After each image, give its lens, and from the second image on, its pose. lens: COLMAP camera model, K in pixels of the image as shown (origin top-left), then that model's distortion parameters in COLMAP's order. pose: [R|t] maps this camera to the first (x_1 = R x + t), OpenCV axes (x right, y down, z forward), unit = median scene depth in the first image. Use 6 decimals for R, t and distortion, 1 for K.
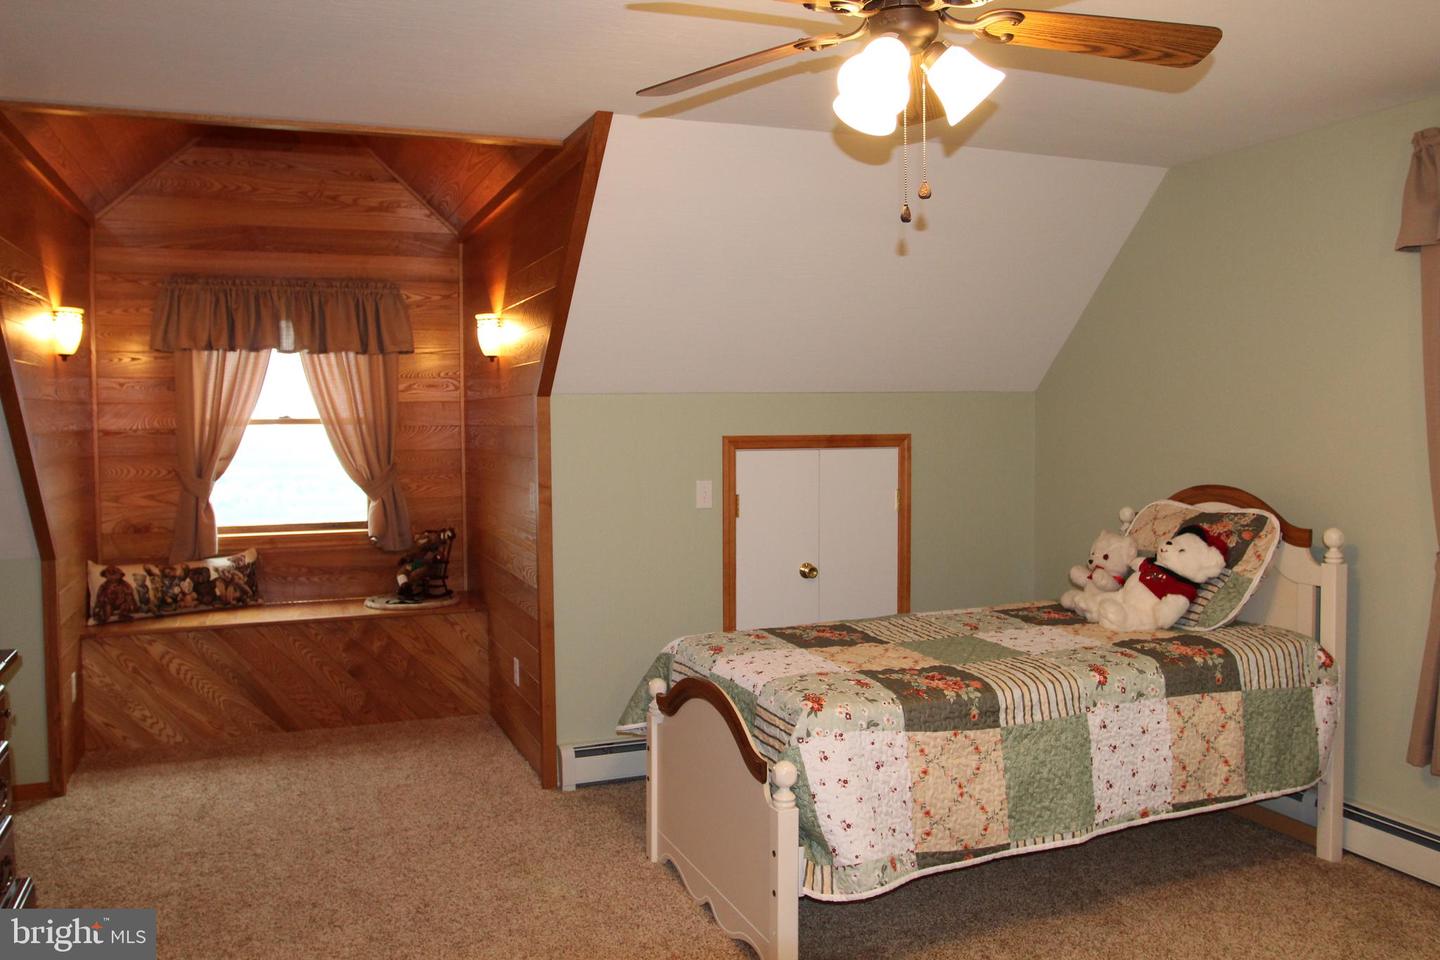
lens RADIAL K [[1134.5, 0, 724.5], [0, 1134.5, 462.0], [0, 0, 1]] dist [-0.092208, 0.058431]
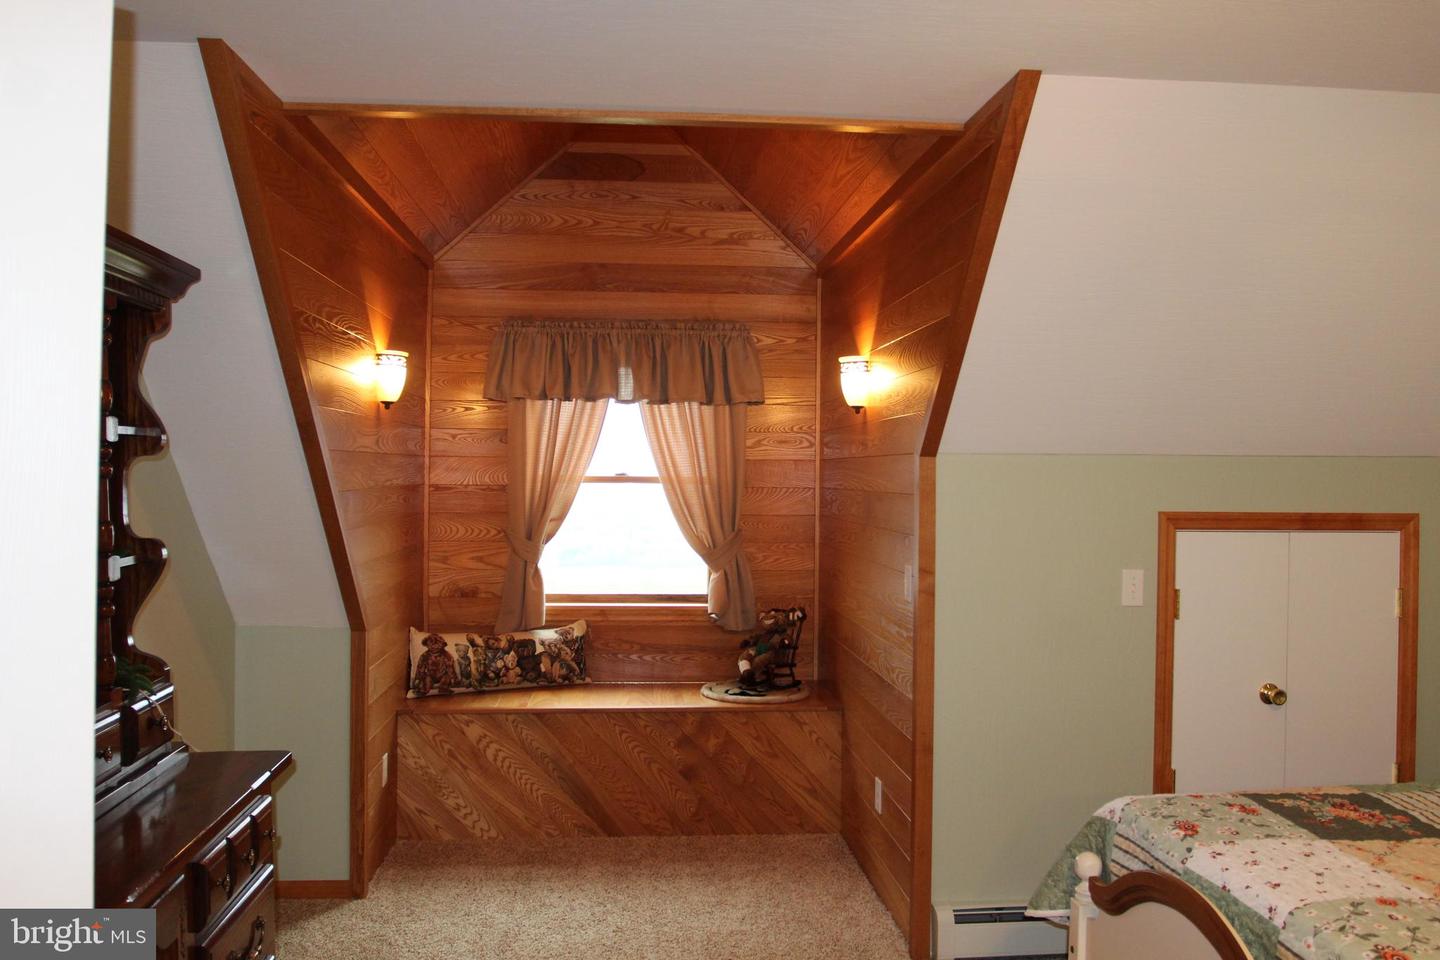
lens RADIAL K [[1134.5, 0, 724.5], [0, 1134.5, 462.0], [0, 0, 1]] dist [-0.092208, 0.058431]
pose [[0.956432, 0.013795, -0.291629, -0.052578], [-0.028578, 0.998510, -0.046493, -0.010903], [0.290553, 0.052802, 0.955401, 0.167083]]
